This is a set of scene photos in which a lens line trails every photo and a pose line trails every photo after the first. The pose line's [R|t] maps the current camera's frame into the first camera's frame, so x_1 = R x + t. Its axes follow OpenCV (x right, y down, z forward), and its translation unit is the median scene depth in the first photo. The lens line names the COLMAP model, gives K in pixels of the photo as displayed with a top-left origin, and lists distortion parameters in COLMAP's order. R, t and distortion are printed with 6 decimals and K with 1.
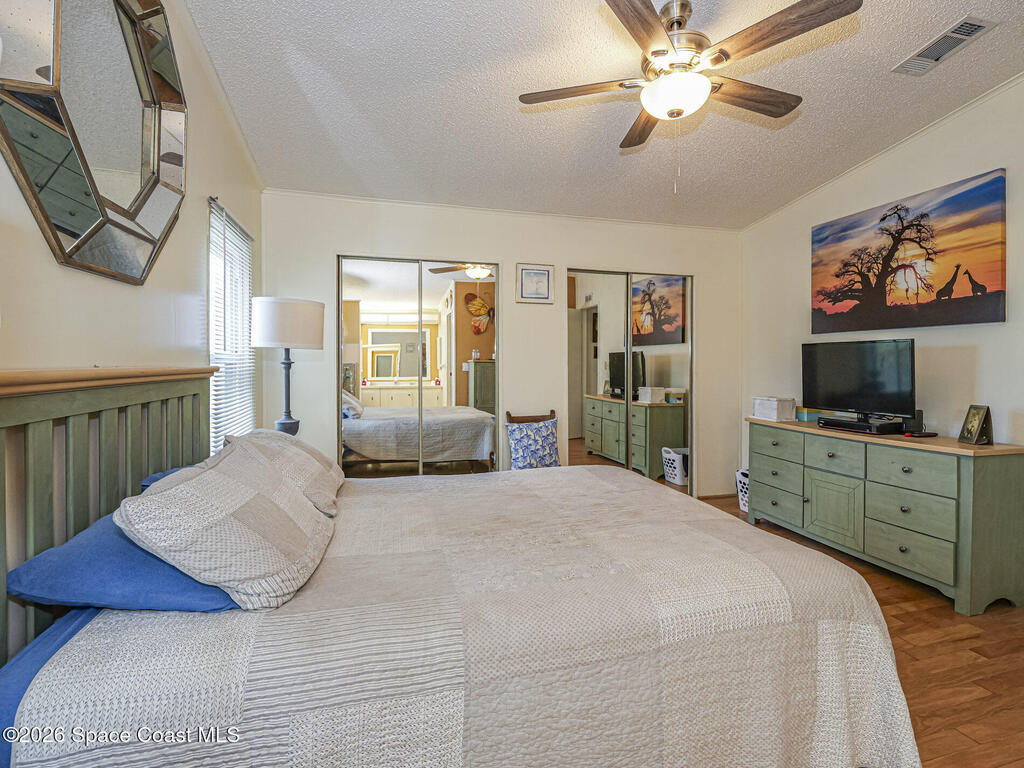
lens RADIAL K [[501.8, 0, 512.0], [0, 501.8, 384.0], [0, 0, 1]] dist [-0.015067, -0.001245]
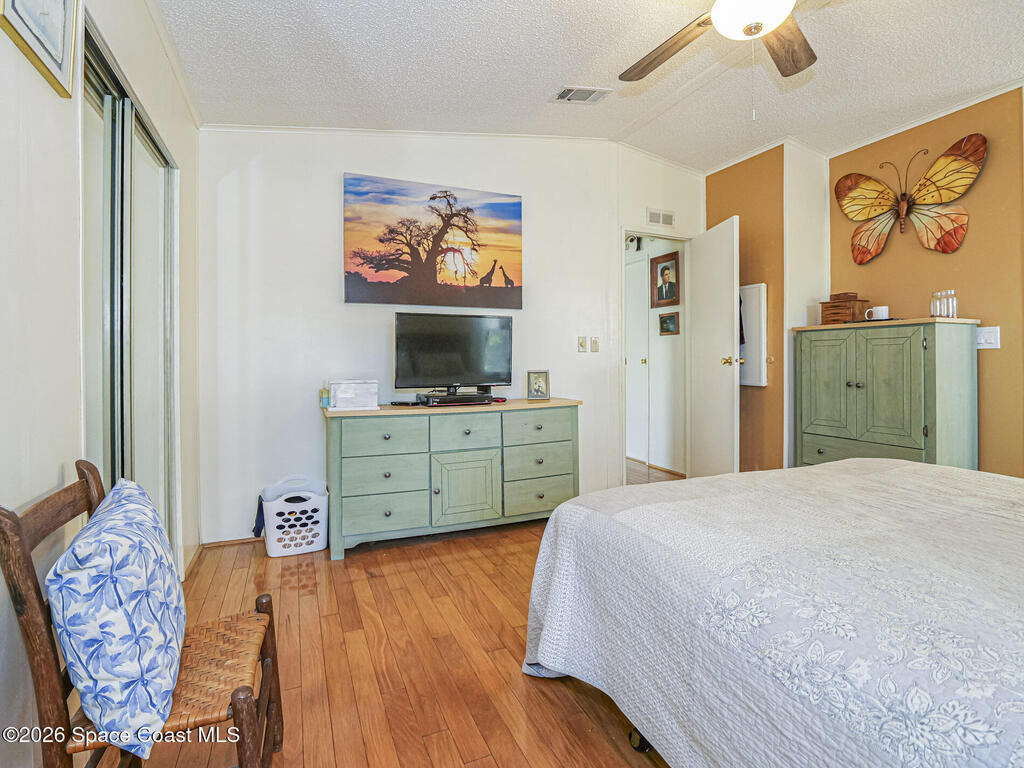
lens RADIAL K [[512.5, 0, 513.9], [0, 512.5, 362.3], [0, 0, 1]] dist [-0.003213, -0.000757]
pose [[-0.143128, -0.003265, 0.989699, -0.329003], [0.044155, 0.998978, 0.009681, 0.003585], [-0.988719, 0.045086, -0.142837, 1.013324]]
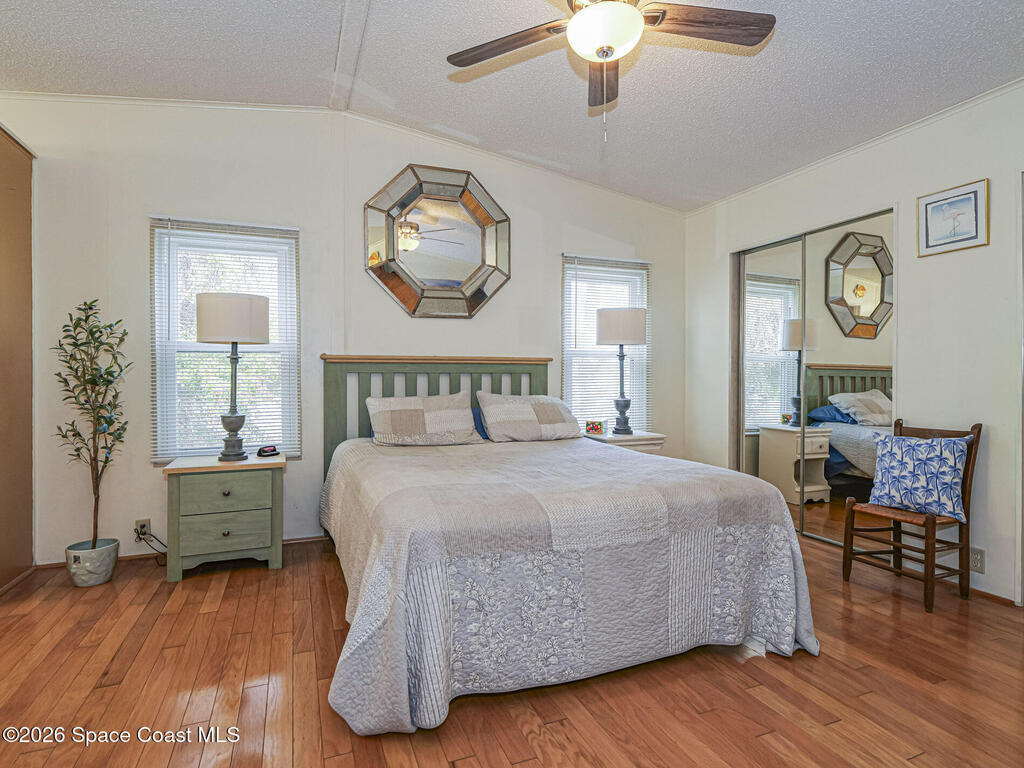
lens RADIAL K [[536.6, 0, 514.6], [0, 536.6, 374.7], [0, 0, 1]] dist [-0.017291, -0.000182]
pose [[0.122186, -0.003561, -0.992501, 0.812255], [-0.040479, 0.999144, -0.008568, 0.028378], [0.991681, 0.041223, 0.121937, 0.487083]]
